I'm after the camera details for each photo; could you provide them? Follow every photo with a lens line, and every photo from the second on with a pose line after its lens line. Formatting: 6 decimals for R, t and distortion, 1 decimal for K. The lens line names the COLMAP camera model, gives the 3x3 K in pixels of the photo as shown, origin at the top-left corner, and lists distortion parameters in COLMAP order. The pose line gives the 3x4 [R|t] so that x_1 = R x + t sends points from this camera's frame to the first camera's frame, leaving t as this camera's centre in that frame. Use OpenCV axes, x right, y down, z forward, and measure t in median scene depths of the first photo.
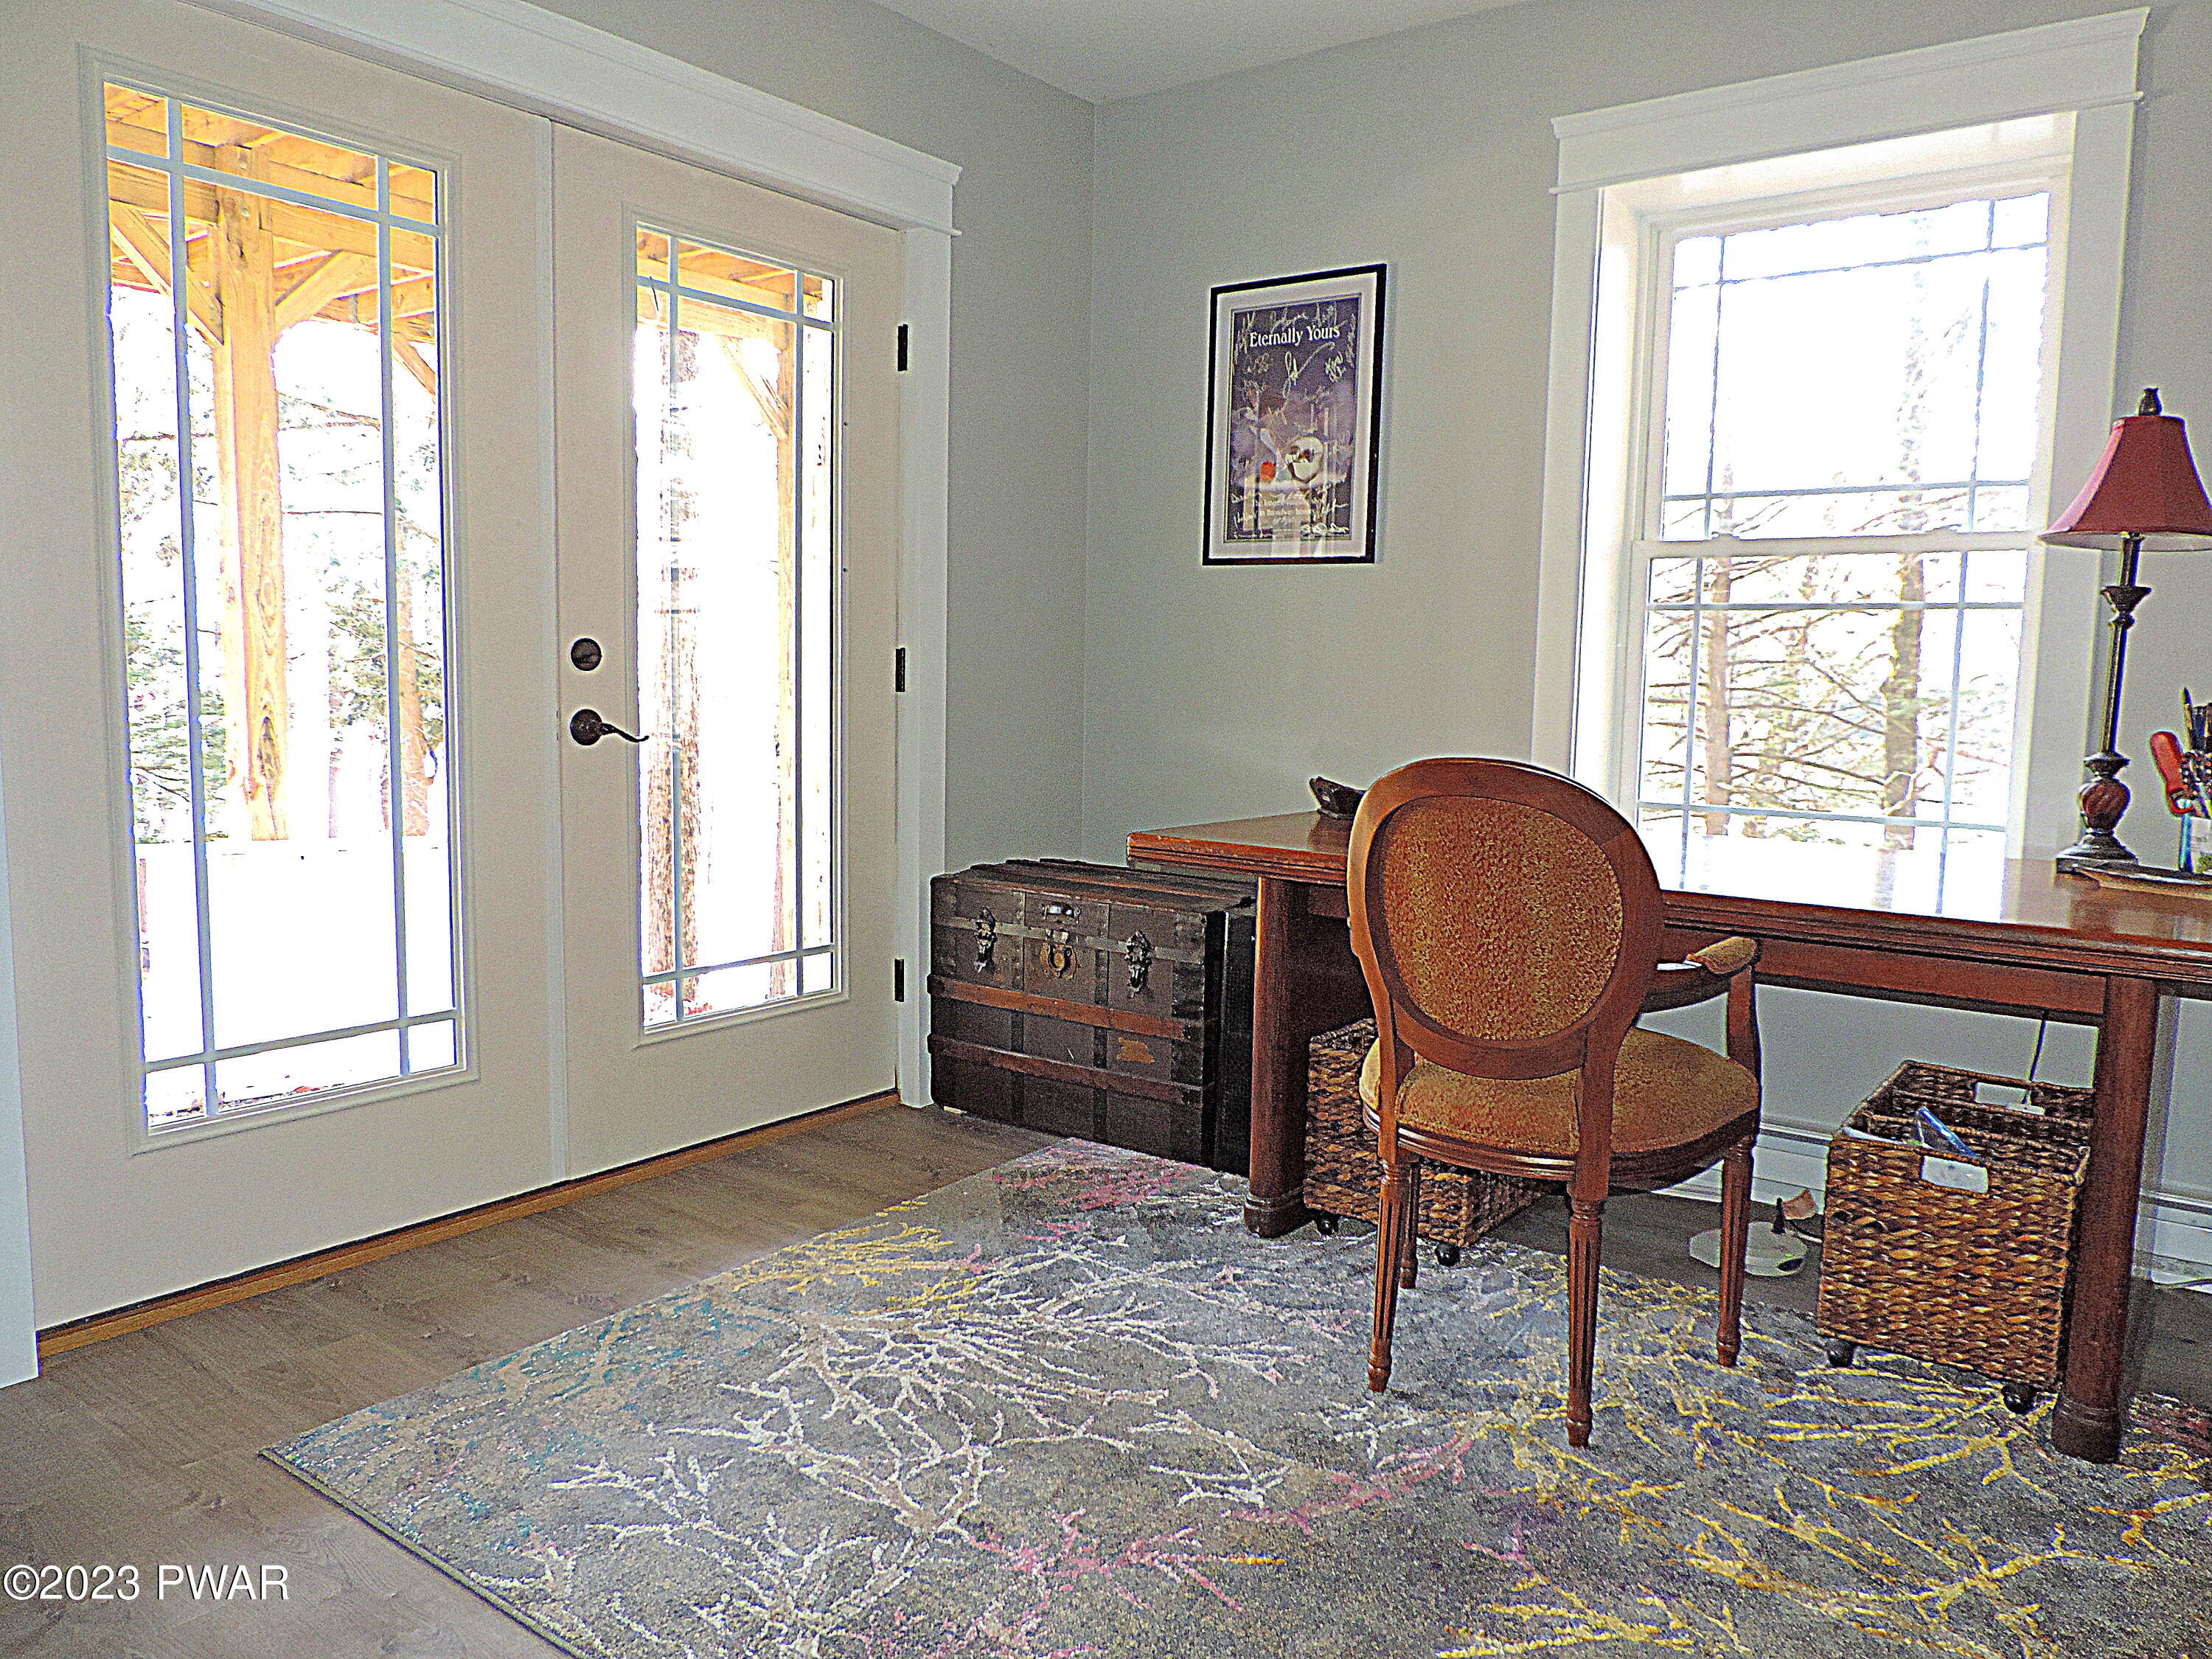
lens RADIAL K [[1562.8, 0, 1110.6], [0, 1562.8, 835.4], [0, 0, 1]] dist [-0.023416, 0.003431]
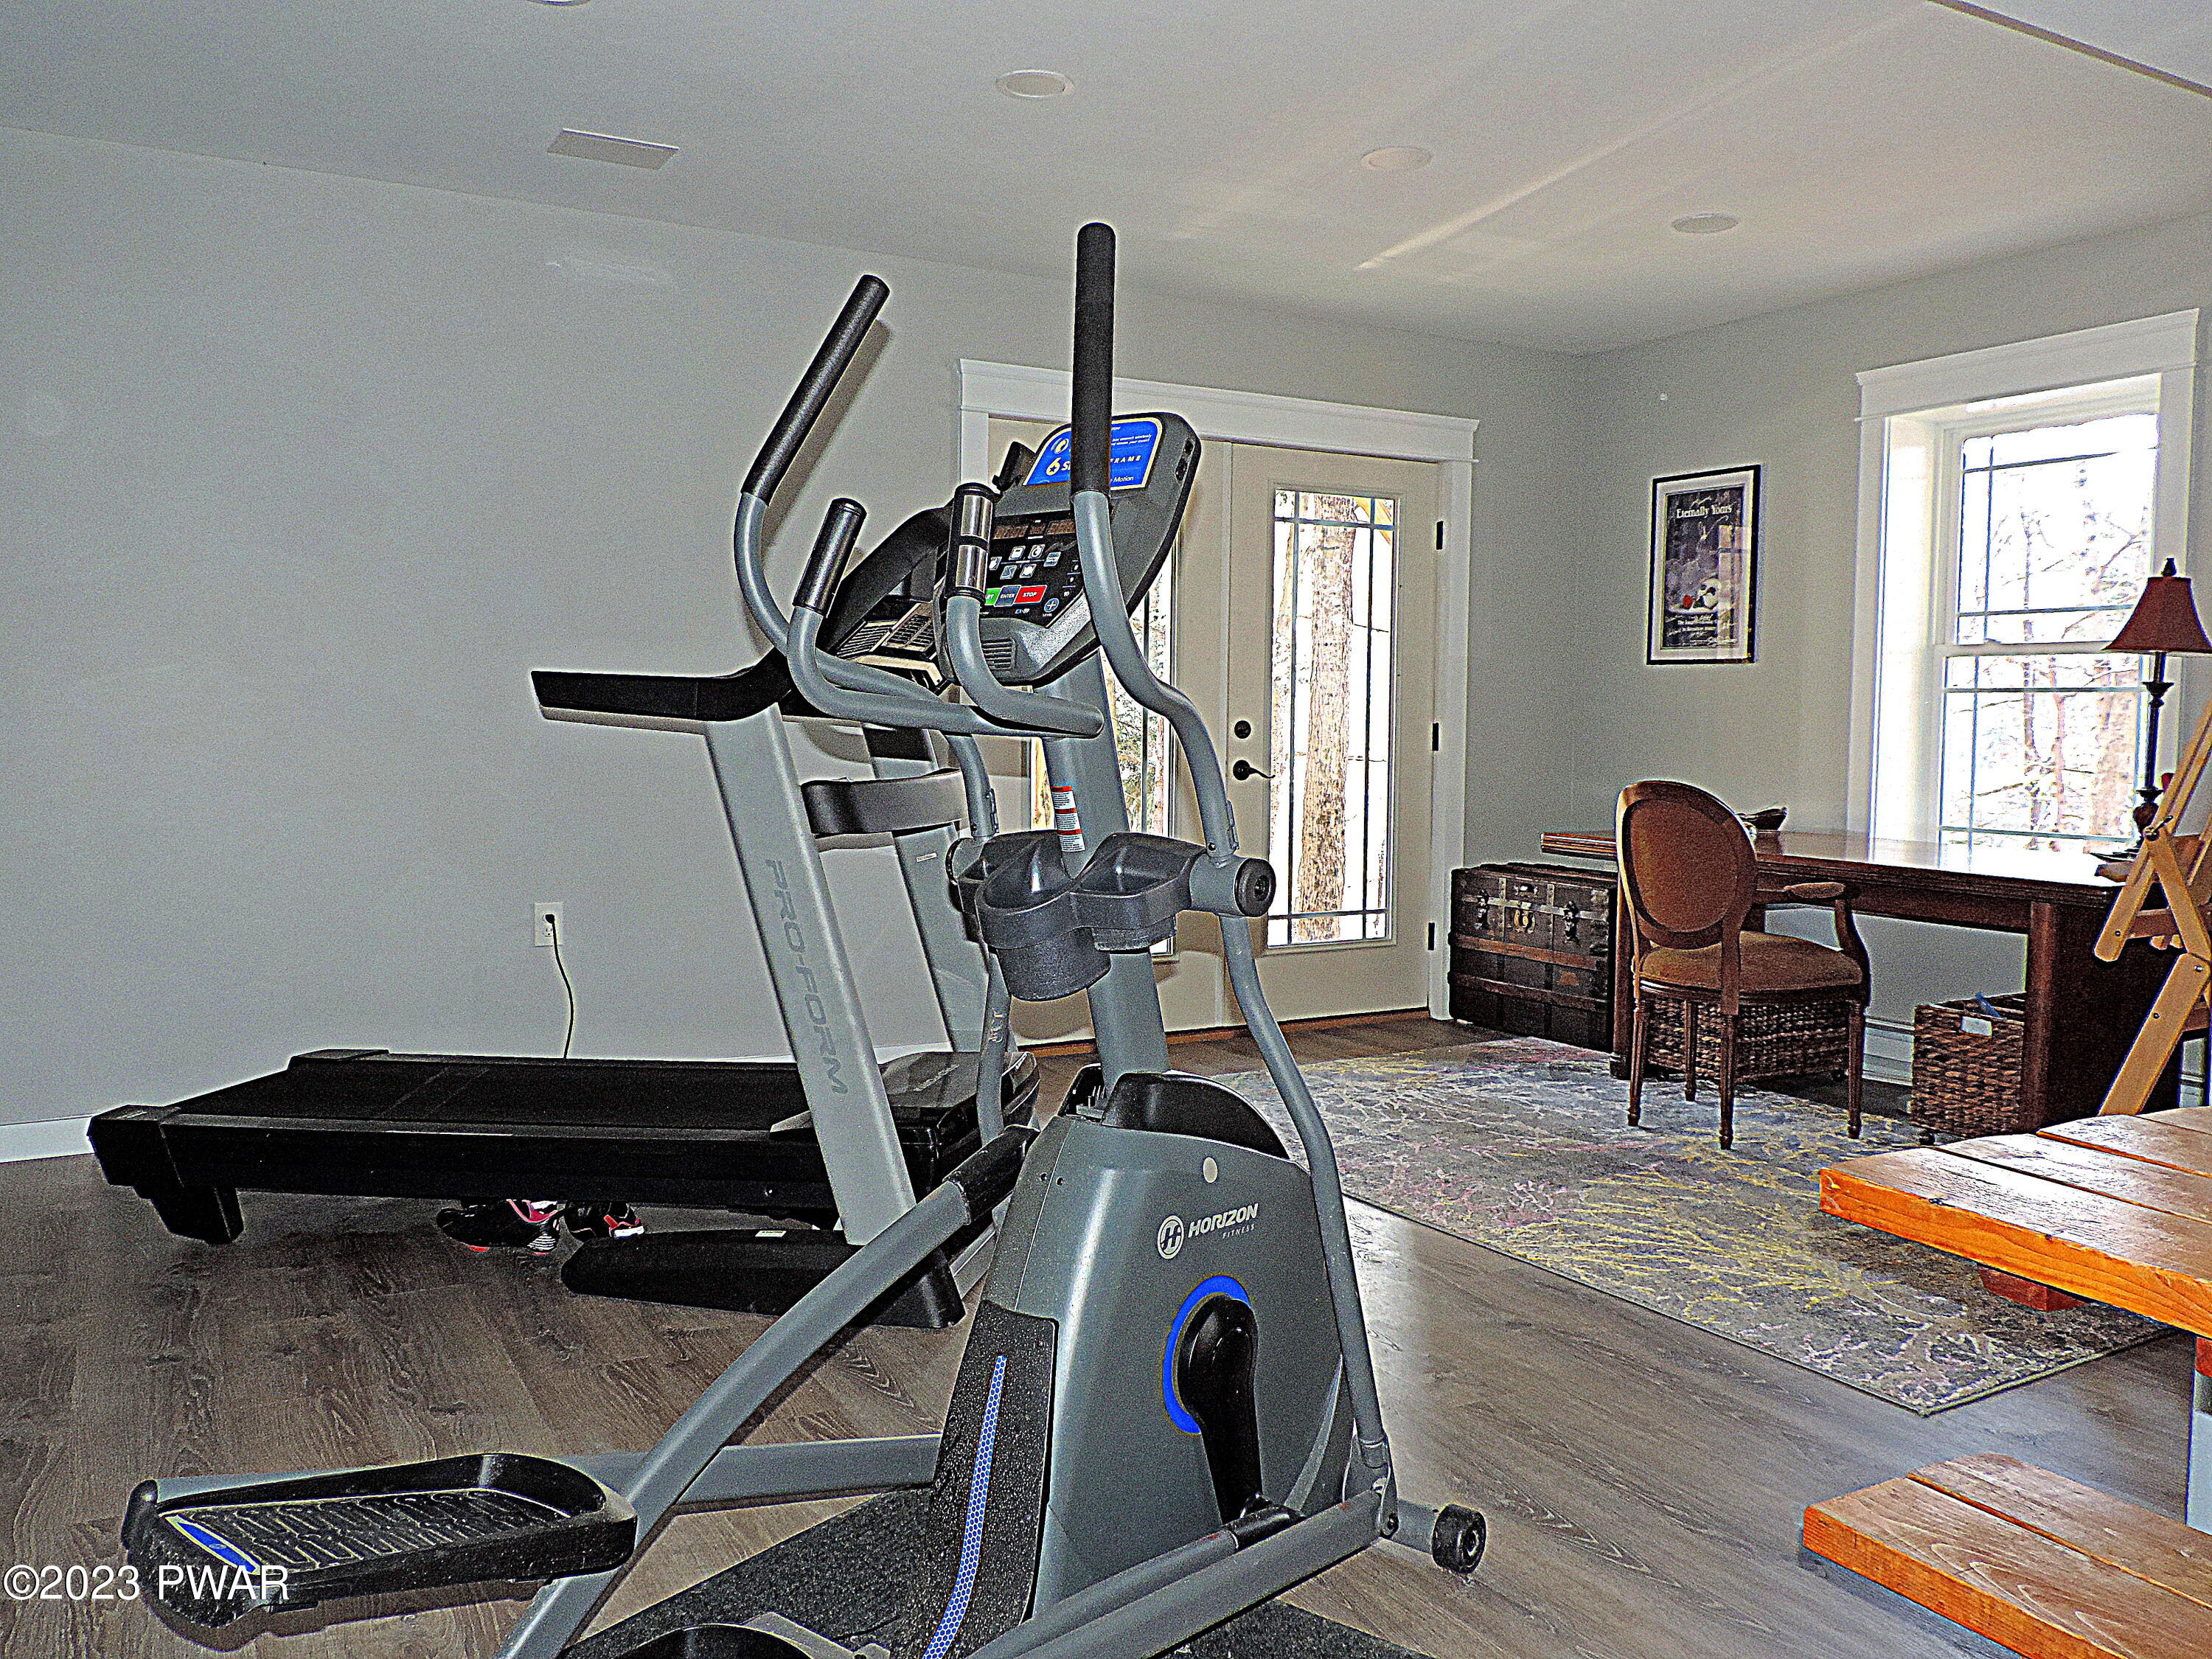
lens RADIAL K [[1784.8, 0, 1106.0], [0, 1784.8, 829.5], [0, 0, 1]] dist [-0.011415, -0.002862]
pose [[0.914689, 0.015567, -0.403859, 0.395220], [-0.035932, 0.998433, -0.042895, 0.104171], [0.402559, 0.053747, 0.913815, -1.053042]]
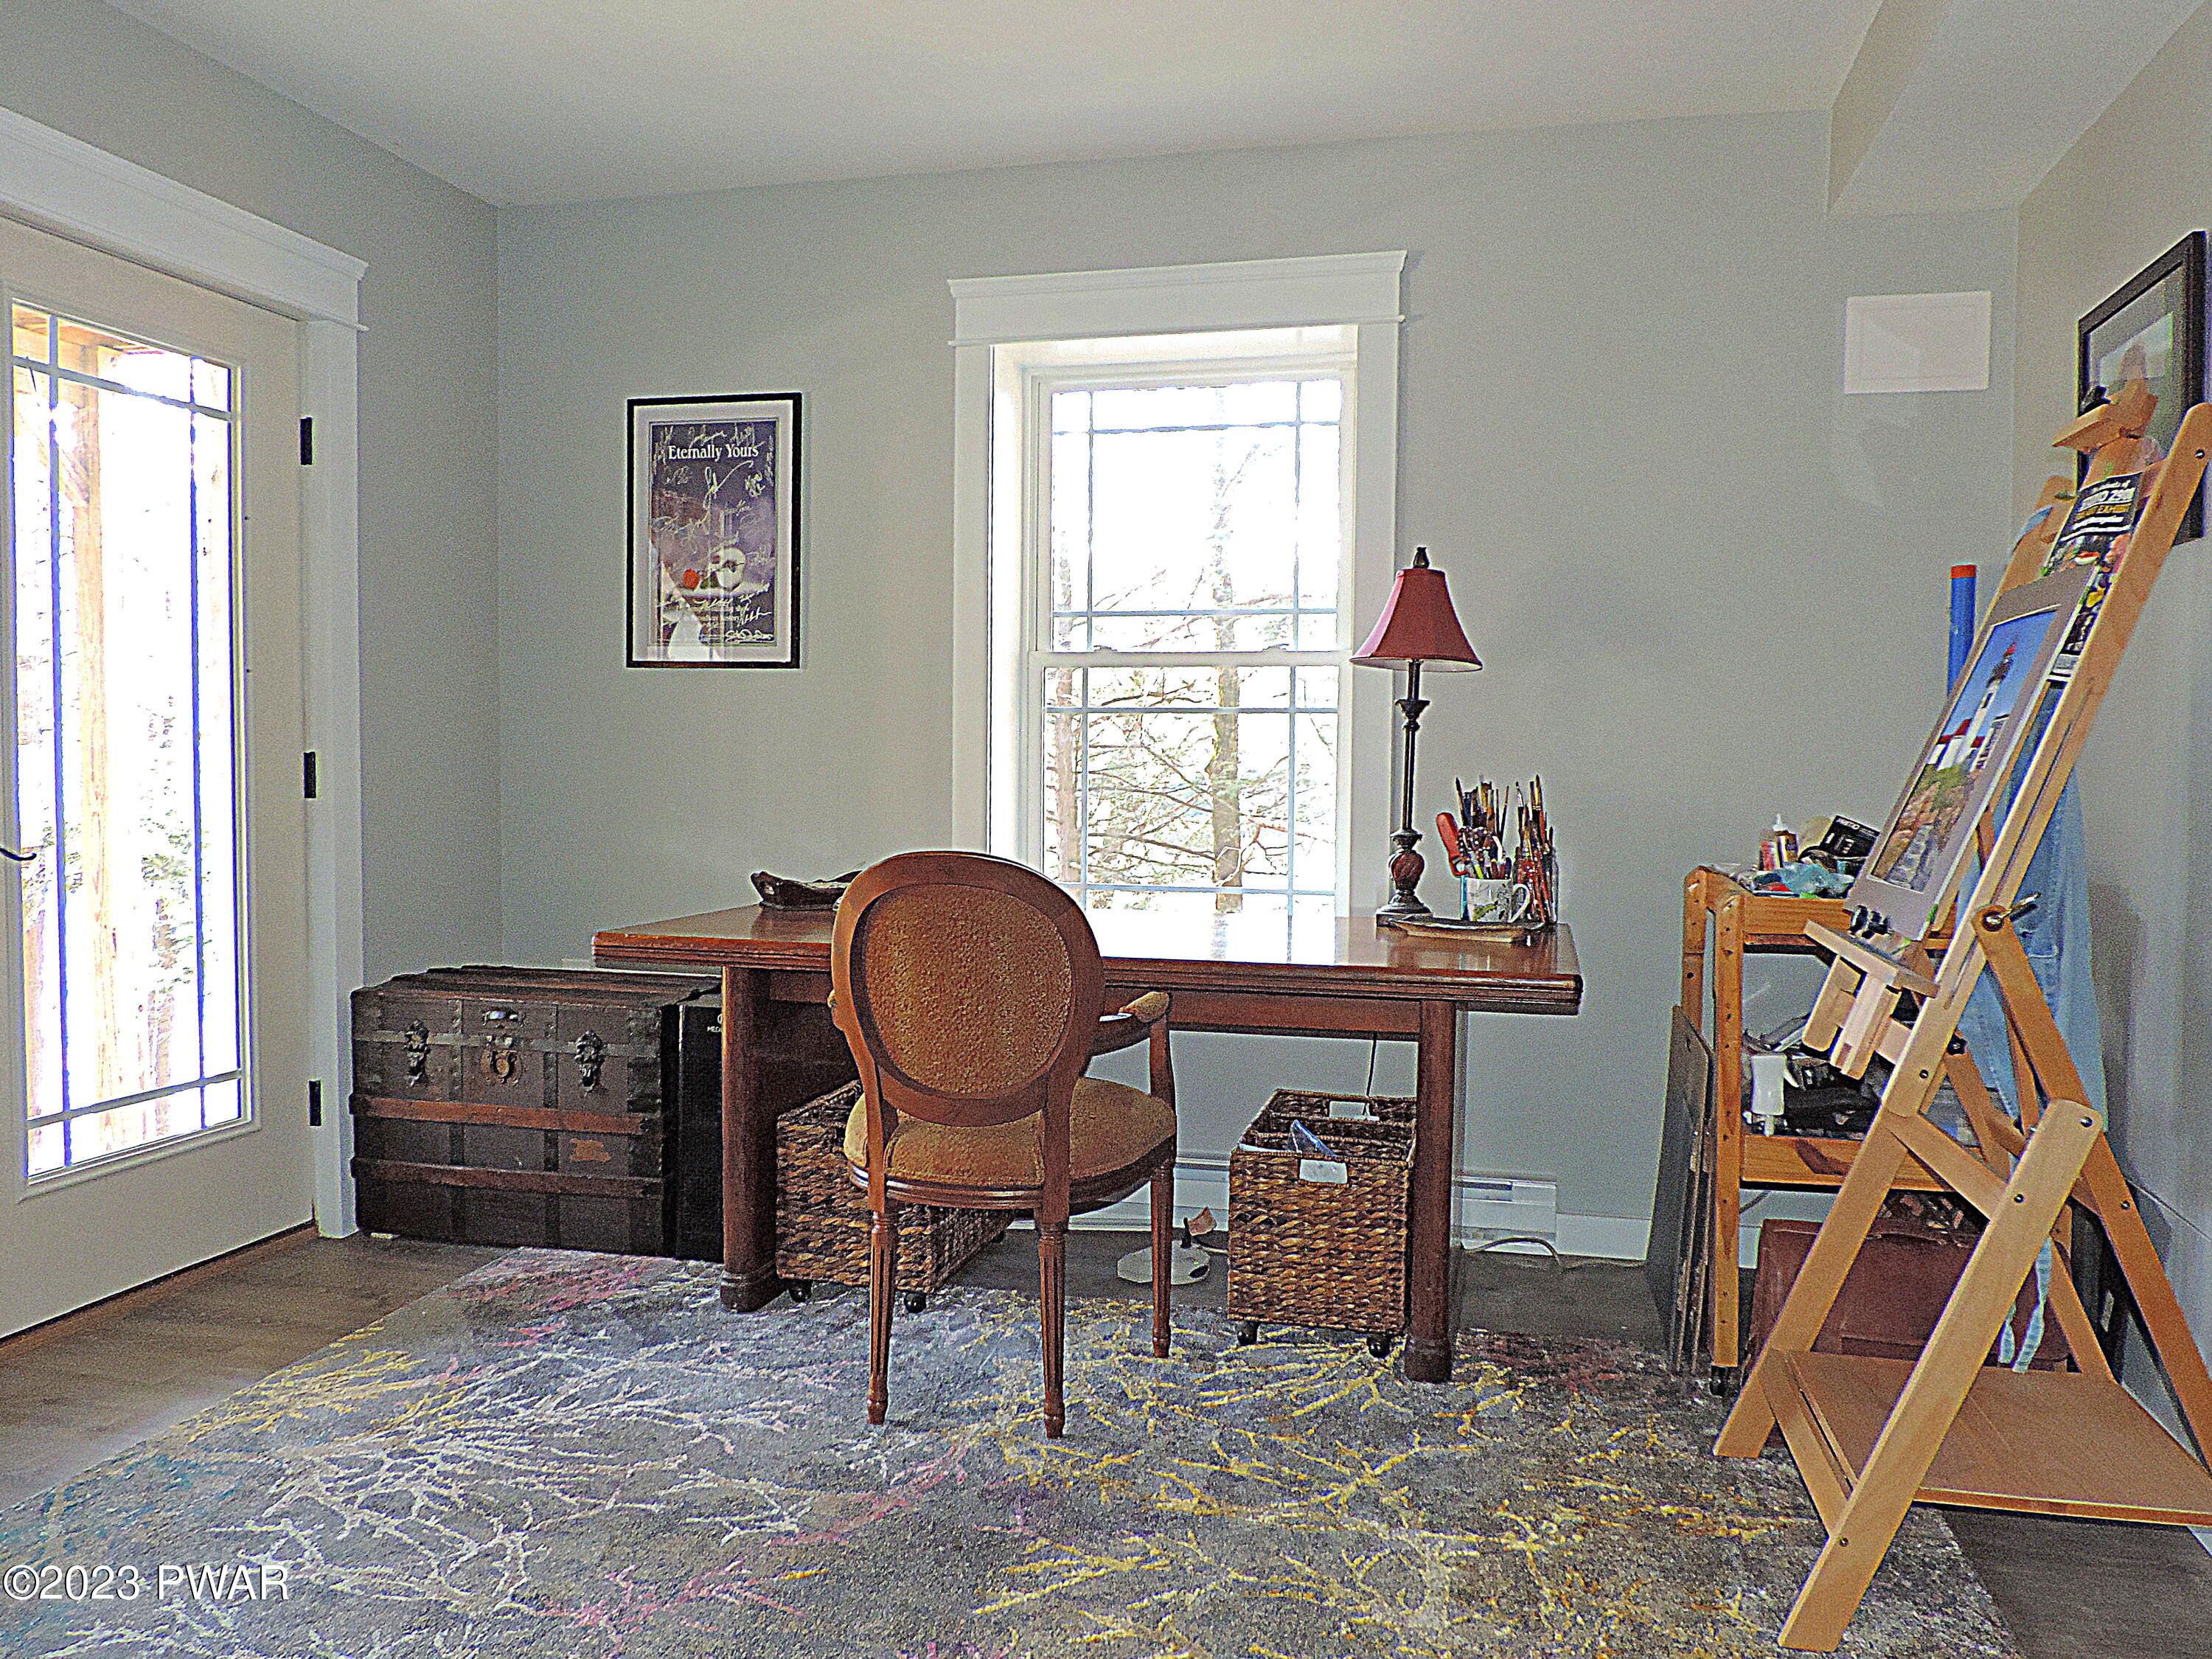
lens RADIAL K [[1648.5, 0, 1095.9], [0, 1648.5, 837.3], [0, 0, 1]] dist [-0.005845, 0.001123]
pose [[0.923004, -0.029051, 0.383691, -0.106674], [0.049852, 0.997770, -0.044379, 0.000257], [-0.381546, 0.060090, 0.922395, -0.144125]]
